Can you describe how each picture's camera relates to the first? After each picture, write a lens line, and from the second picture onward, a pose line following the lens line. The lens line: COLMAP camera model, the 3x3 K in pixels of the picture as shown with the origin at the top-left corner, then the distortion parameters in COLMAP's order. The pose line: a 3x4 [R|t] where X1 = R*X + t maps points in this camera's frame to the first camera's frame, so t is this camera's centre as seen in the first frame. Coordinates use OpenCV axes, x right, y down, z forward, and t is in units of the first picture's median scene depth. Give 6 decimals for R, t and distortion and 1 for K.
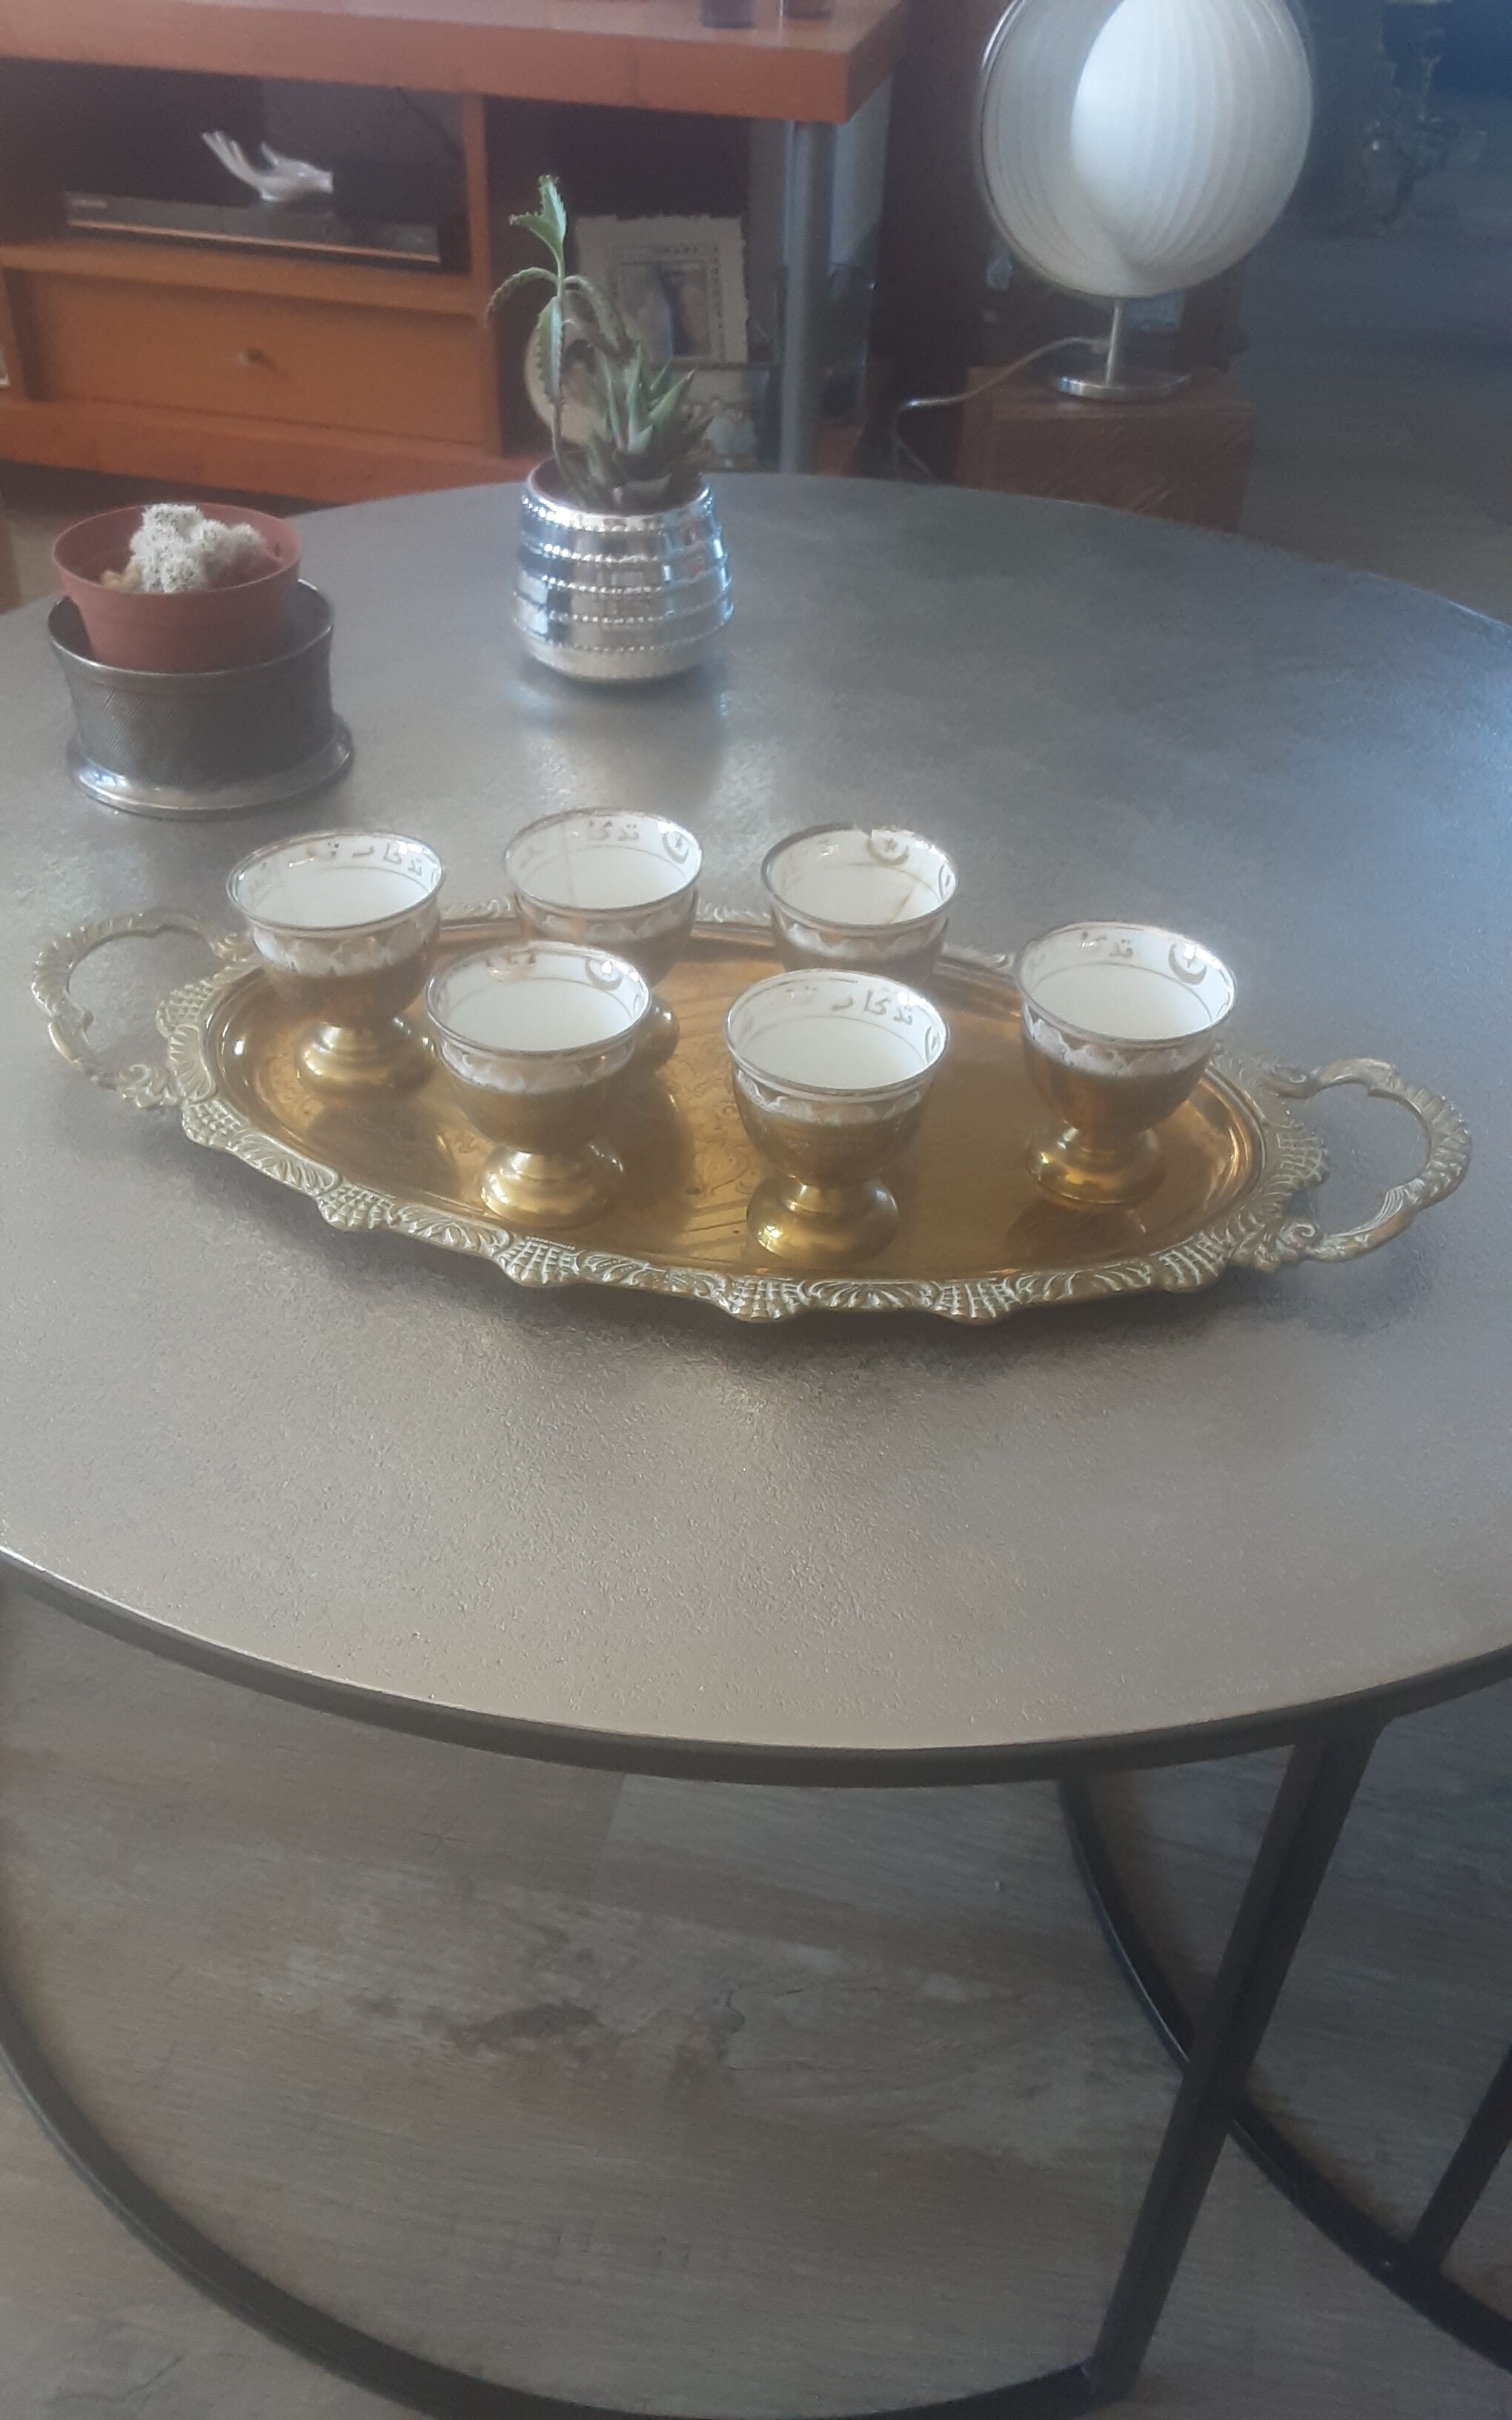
lens RADIAL K [[1957.4, 0, 754.6], [0, 1957.4, 1201.6], [0, 0, 1]] dist [0.144907, -0.256047]
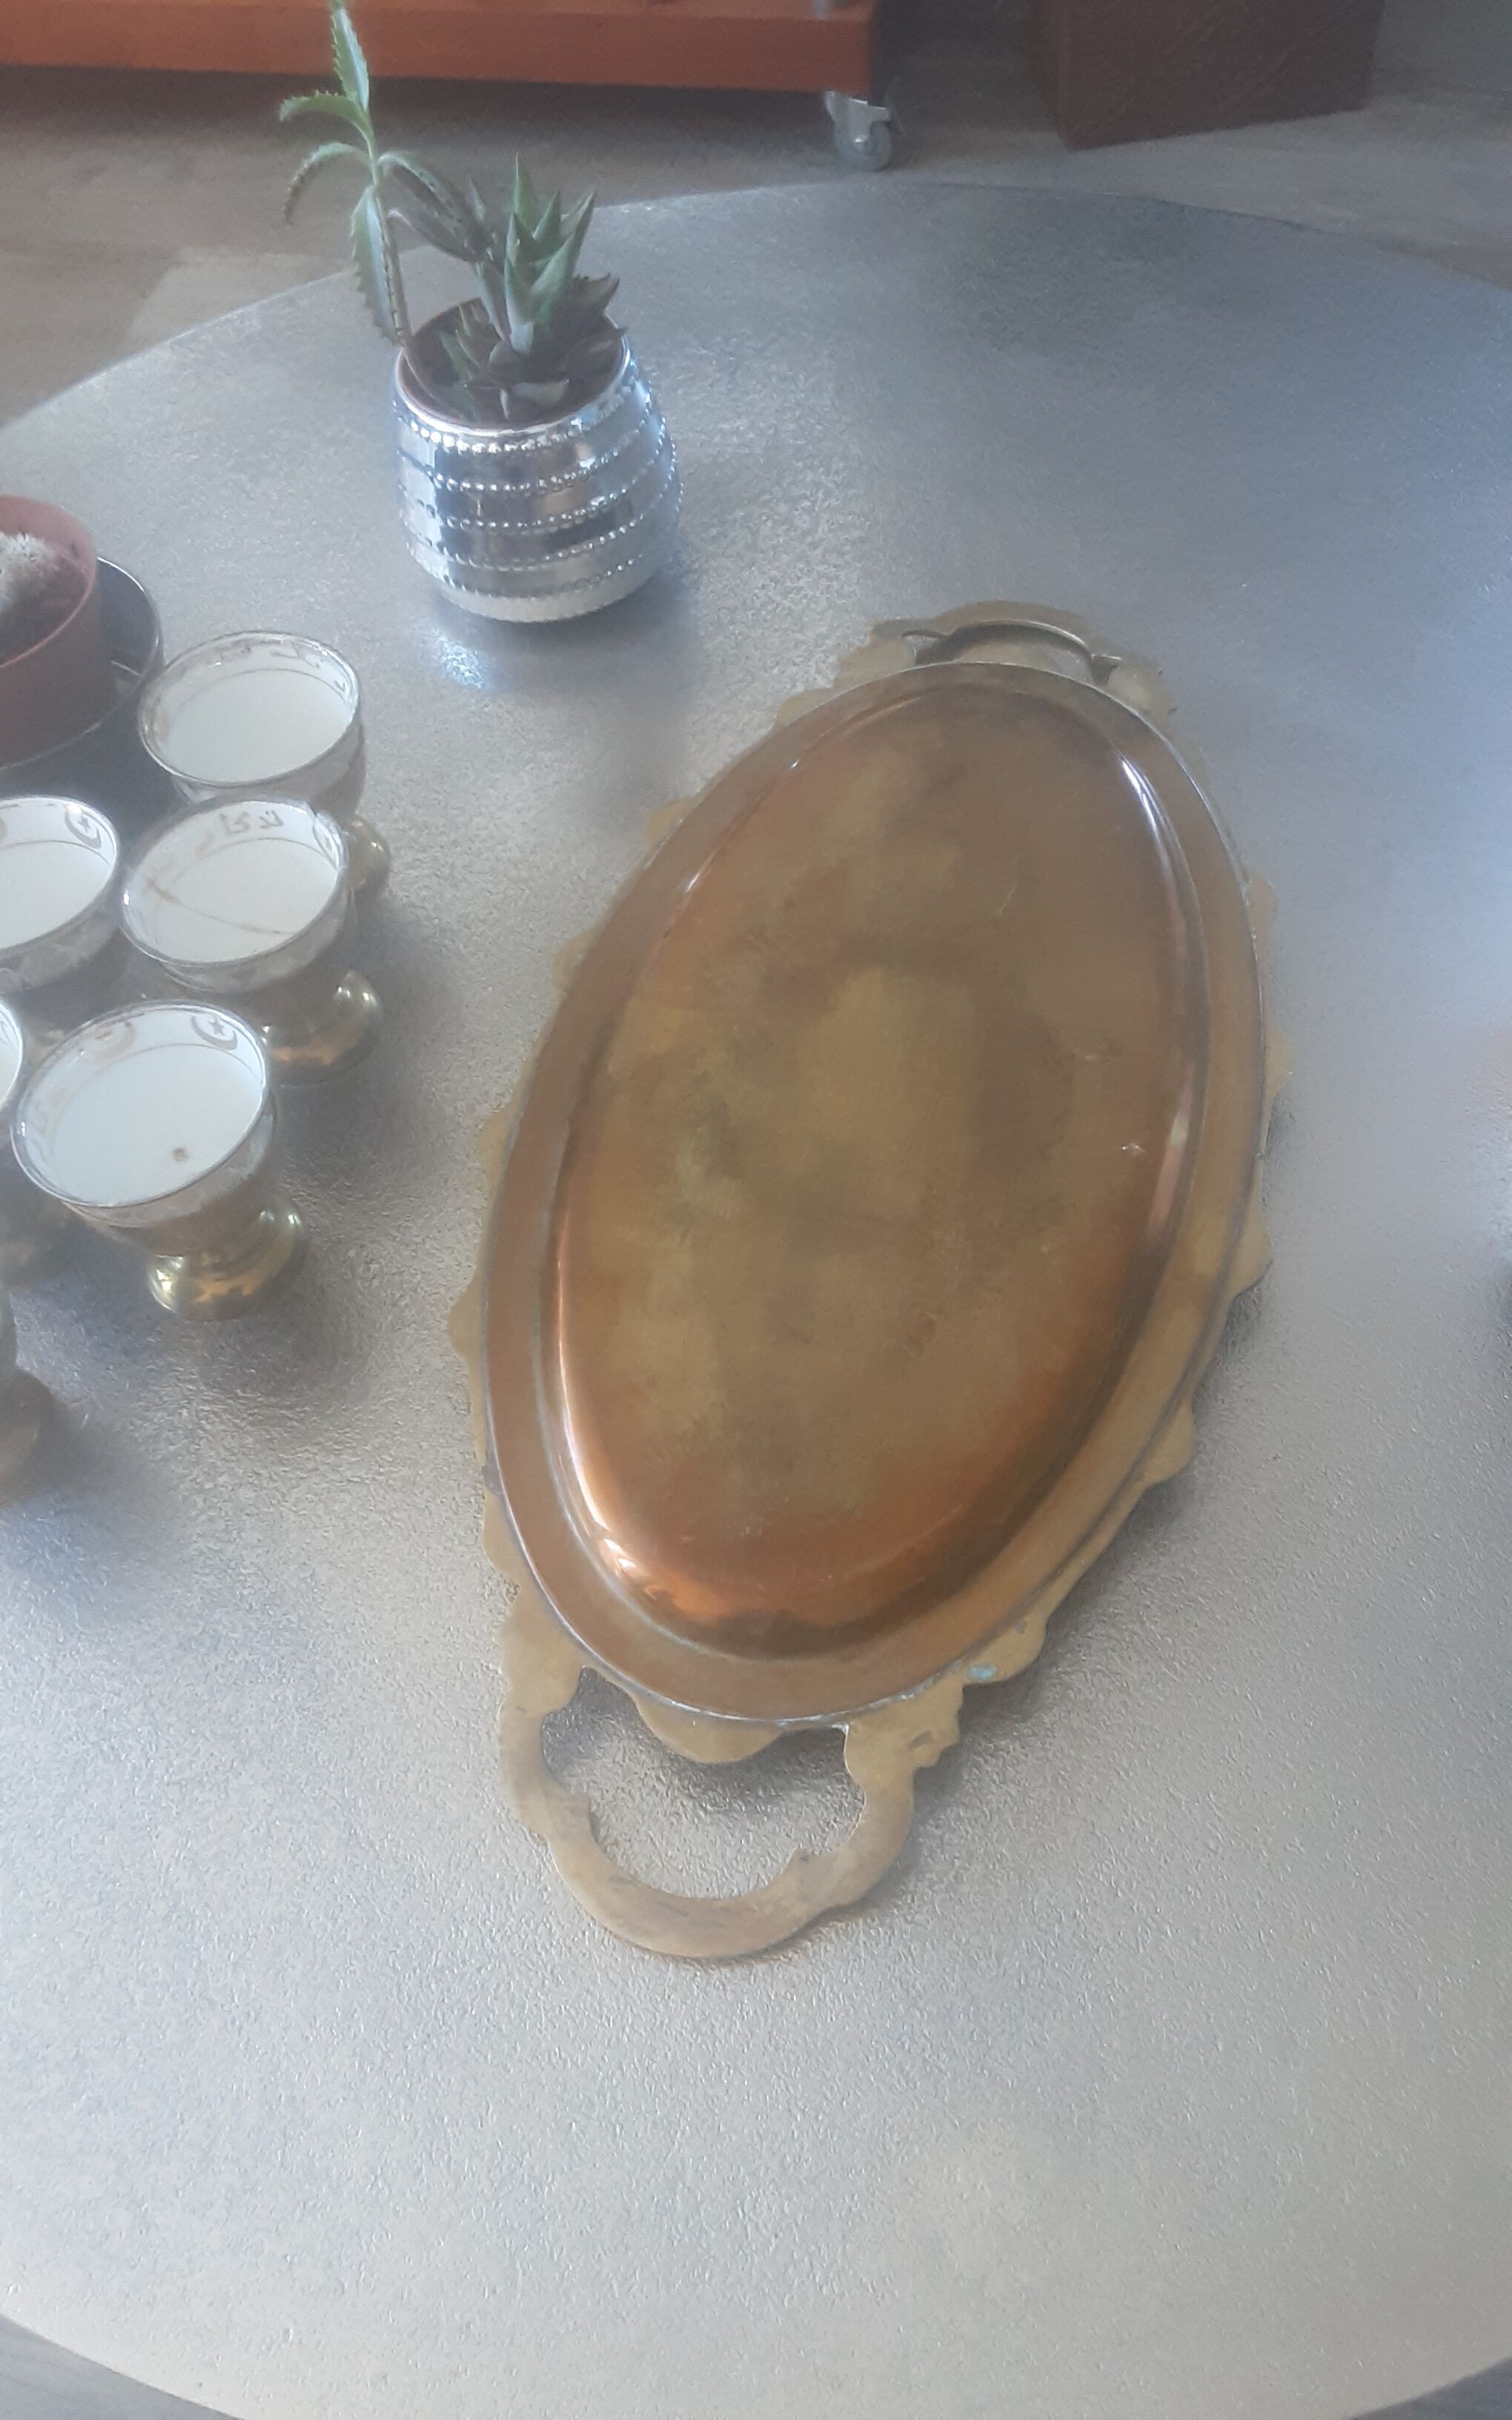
lens RADIAL K [[1957.4, 0, 754.6], [0, 1957.4, 1201.6], [0, 0, 1]] dist [0.144907, -0.256047]
pose [[0.994755, -0.054049, -0.086834, 0.079851], [0.076730, 0.955712, 0.284126, -0.296423], [0.067632, -0.289299, 0.954847, 0.217161]]
